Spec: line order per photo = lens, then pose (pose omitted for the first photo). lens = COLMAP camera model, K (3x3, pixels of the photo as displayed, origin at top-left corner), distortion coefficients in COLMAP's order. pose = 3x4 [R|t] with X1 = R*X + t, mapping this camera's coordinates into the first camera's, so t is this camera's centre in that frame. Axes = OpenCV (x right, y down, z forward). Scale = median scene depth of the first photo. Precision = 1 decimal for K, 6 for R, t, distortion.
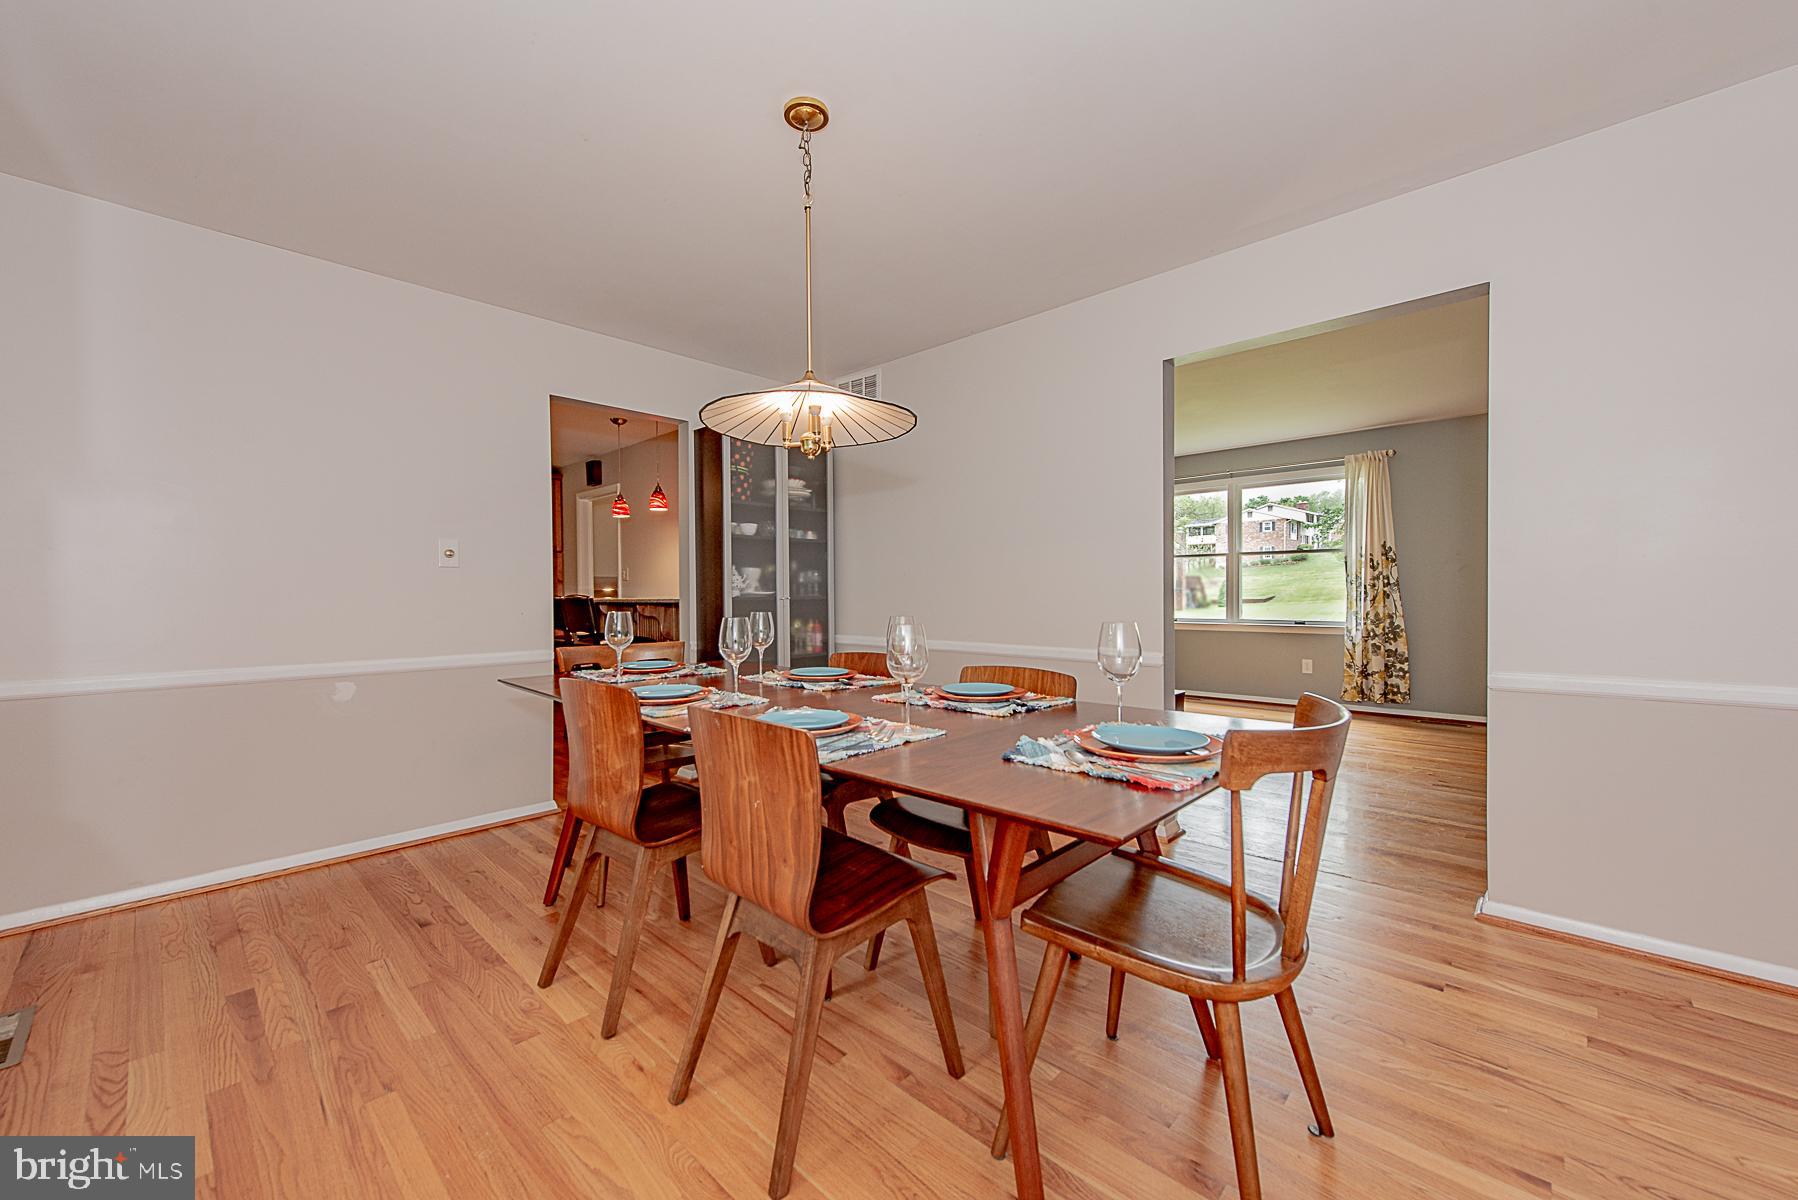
lens RADIAL K [[701.2, 0, 895.6], [0, 701.2, 600.1], [0, 0, 1]] dist [0.001583, 0.000057]
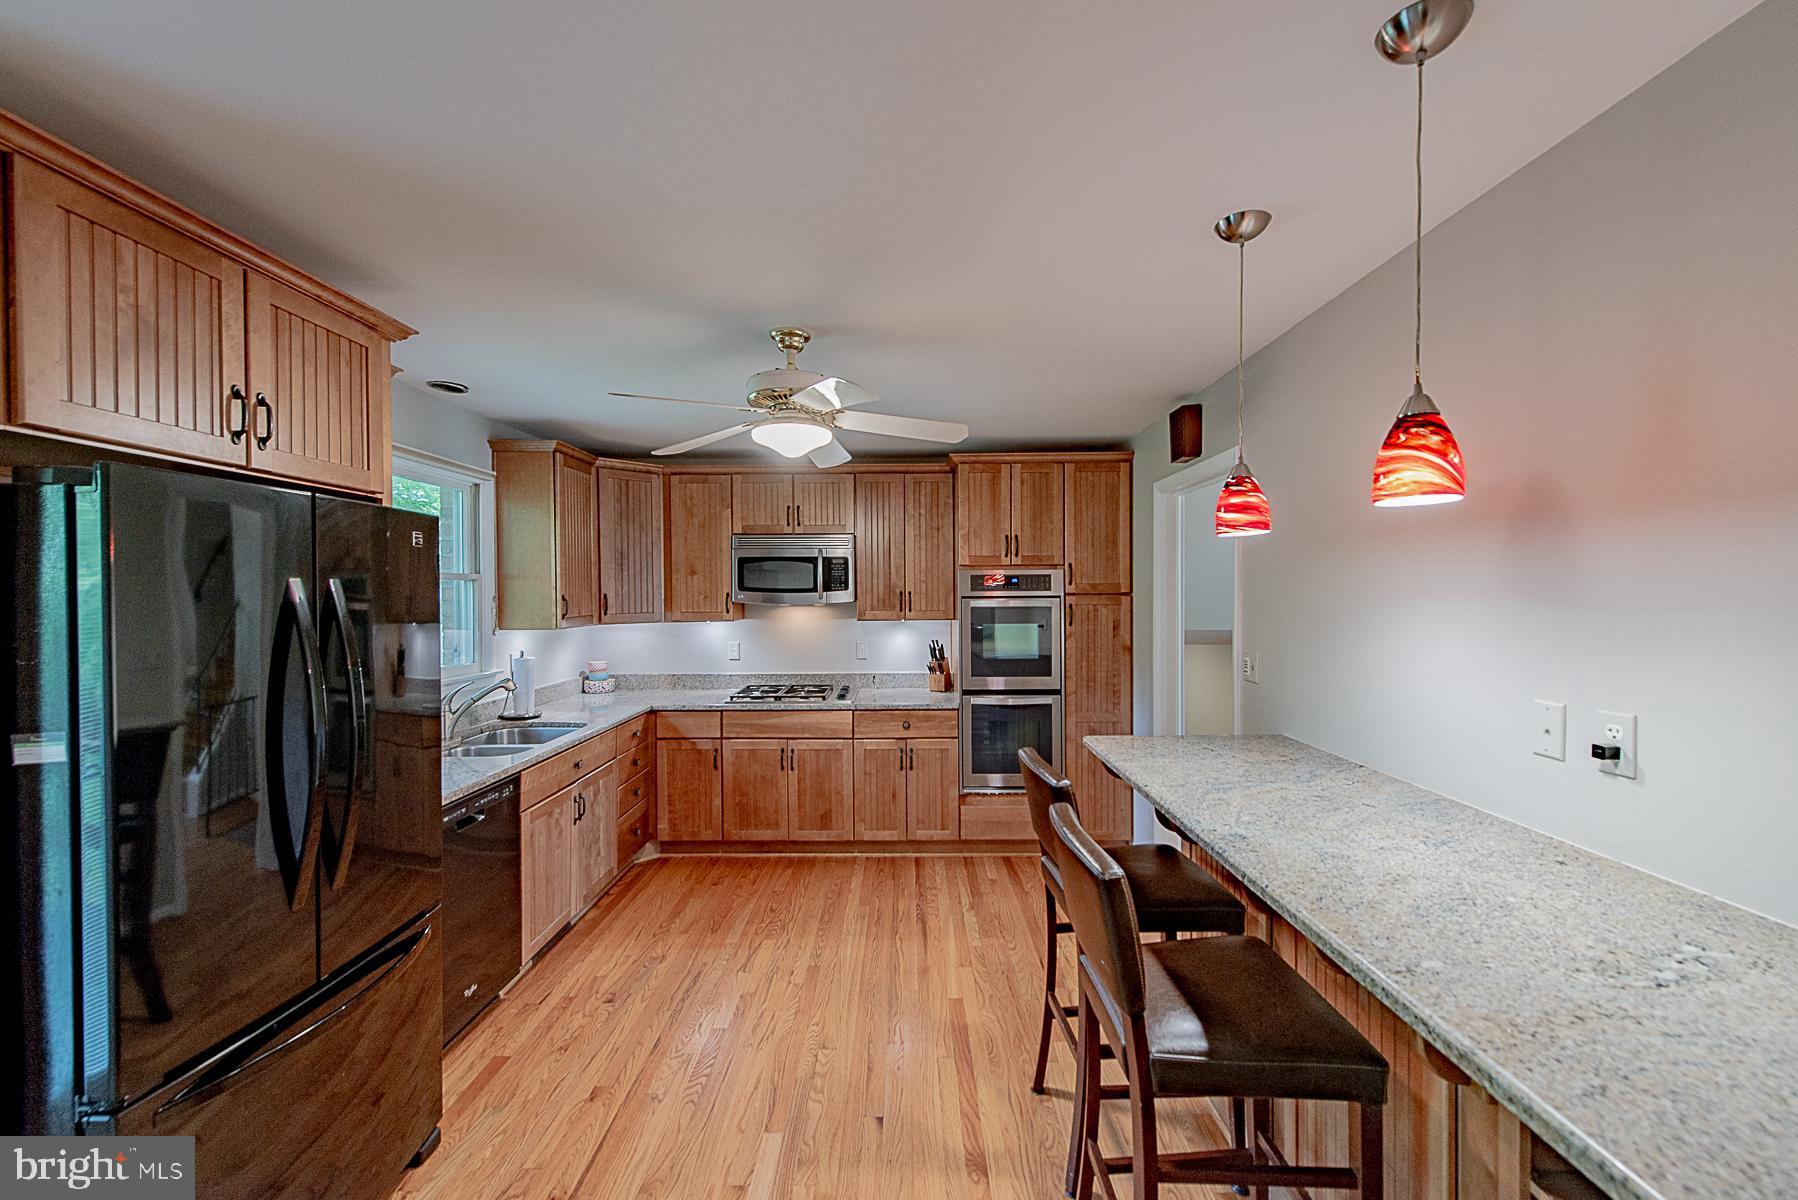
lens RADIAL K [[701.2, 0, 895.1], [0, 701.2, 598.3], [0, 0, 1]] dist [0.001583, 0.000057]
pose [[0.669647, 0.008801, -0.742627, -0.232647], [-0.007267, 0.999960, 0.005298, -0.080395], [0.742644, 0.001848, 0.669684, 0.593757]]
